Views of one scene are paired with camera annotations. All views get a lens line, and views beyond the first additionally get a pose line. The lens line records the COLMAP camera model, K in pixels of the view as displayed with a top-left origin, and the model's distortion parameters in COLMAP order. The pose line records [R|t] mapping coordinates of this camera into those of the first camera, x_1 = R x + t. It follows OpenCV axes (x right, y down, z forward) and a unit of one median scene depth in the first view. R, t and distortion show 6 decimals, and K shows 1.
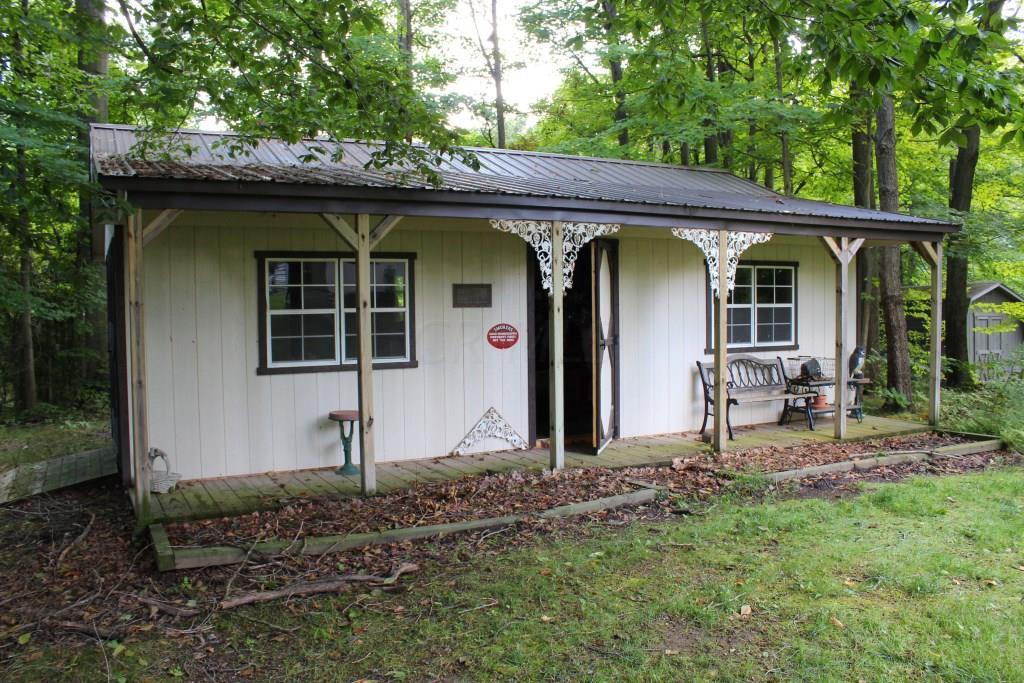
lens RADIAL K [[840.1, 0, 512.0], [0, 840.1, 341.5], [0, 0, 1]] dist [-0.162321, 0.143468]
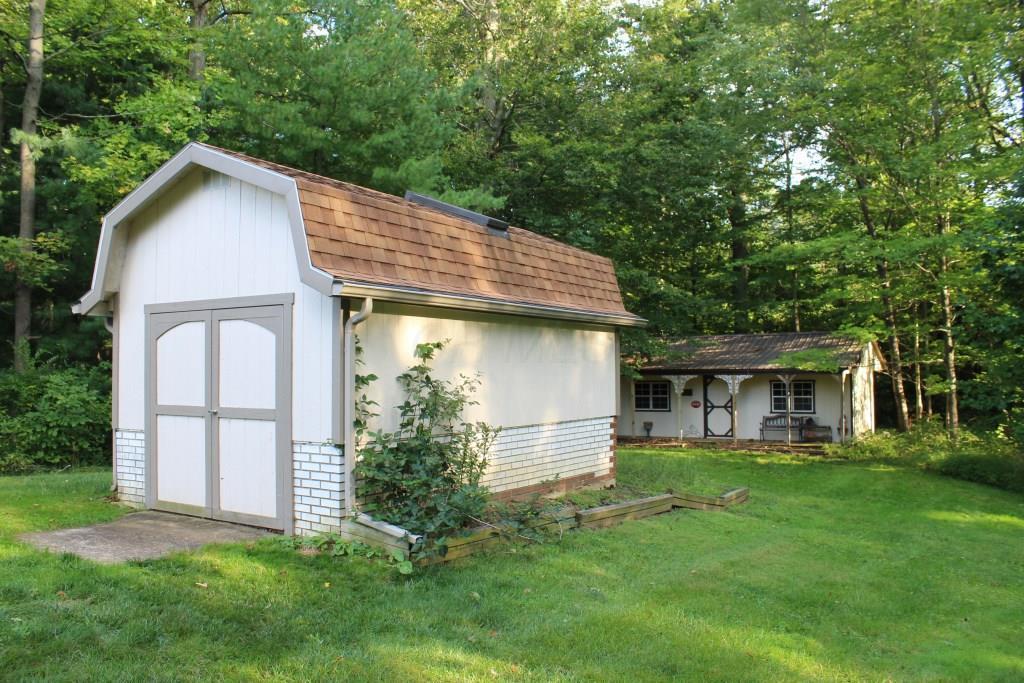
lens RADIAL K [[840.1, 0, 512.0], [0, 840.1, 341.5], [0, 0, 1]] dist [-0.162321, 0.143468]
pose [[0.501190, -0.019475, -0.865118, 2.311825], [-0.030563, 0.998725, -0.040189, -0.092624], [0.864797, 0.046582, 0.499956, -1.235367]]
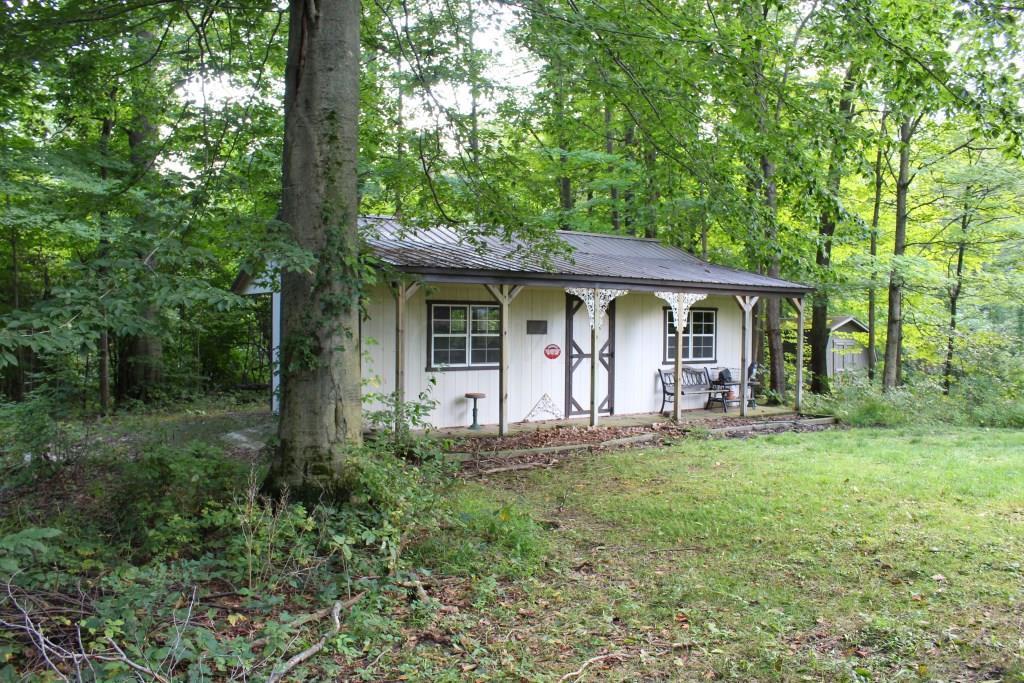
lens RADIAL K [[840.1, 0, 512.0], [0, 840.1, 341.5], [0, 0, 1]] dist [-0.162321, 0.143468]
pose [[0.991241, 0.018032, 0.130829, -0.279820], [-0.015331, 0.999649, -0.021629, 0.009975], [-0.131174, 0.019434, 0.991169, -0.591986]]
